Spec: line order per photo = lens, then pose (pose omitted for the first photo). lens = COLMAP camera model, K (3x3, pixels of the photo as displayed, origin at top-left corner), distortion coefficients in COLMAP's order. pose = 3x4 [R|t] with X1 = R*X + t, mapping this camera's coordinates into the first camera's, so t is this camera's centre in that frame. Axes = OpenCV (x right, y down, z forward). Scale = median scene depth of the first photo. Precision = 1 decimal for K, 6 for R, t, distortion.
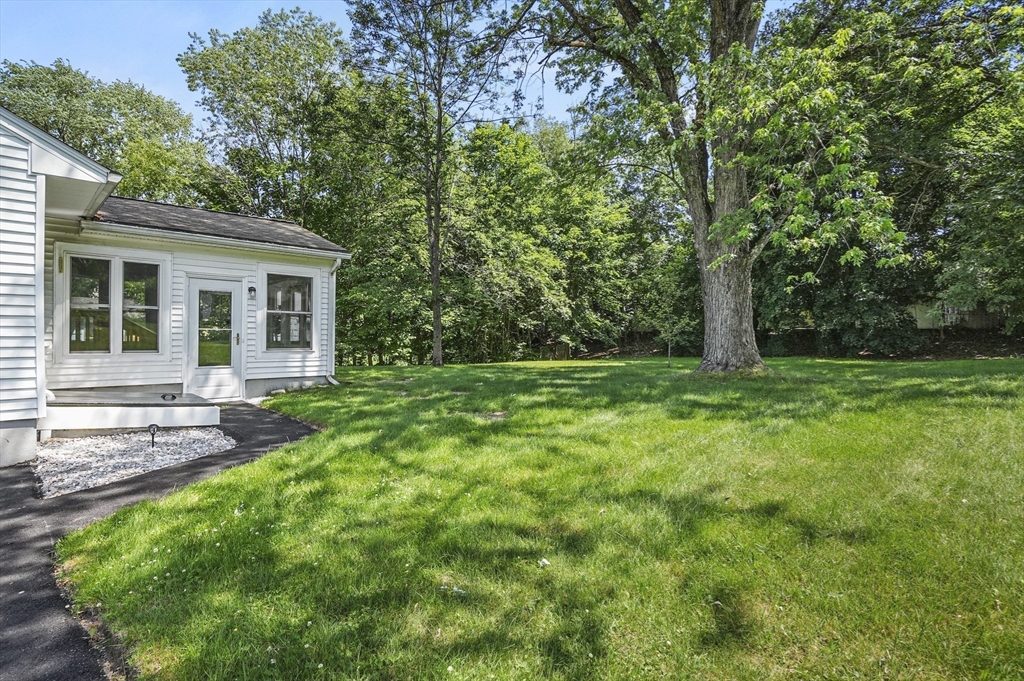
lens RADIAL K [[507.0, 0, 512.0], [0, 507.0, 340.5], [0, 0, 1]] dist [-0.025978, -0.000153]
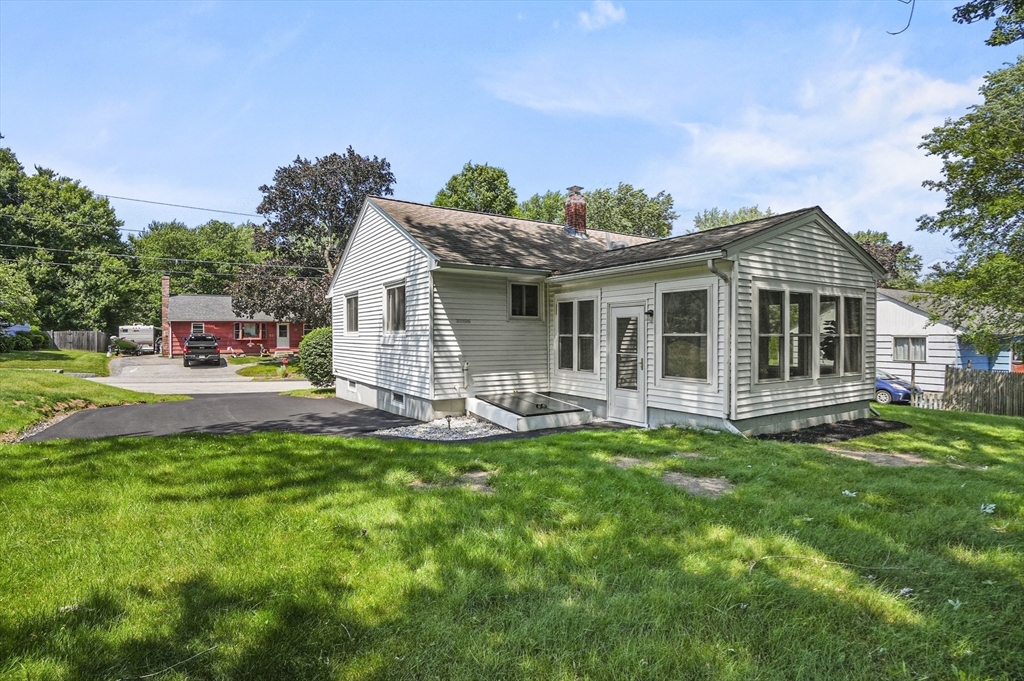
lens RADIAL K [[507.0, 0, 512.0], [0, 507.0, 340.5], [0, 0, 1]] dist [-0.025978, -0.000153]
pose [[-0.218110, -0.023846, -0.975633, 0.490845], [-0.039364, 0.999103, -0.015620, -0.024276], [0.975130, 0.034998, -0.218853, 0.981846]]
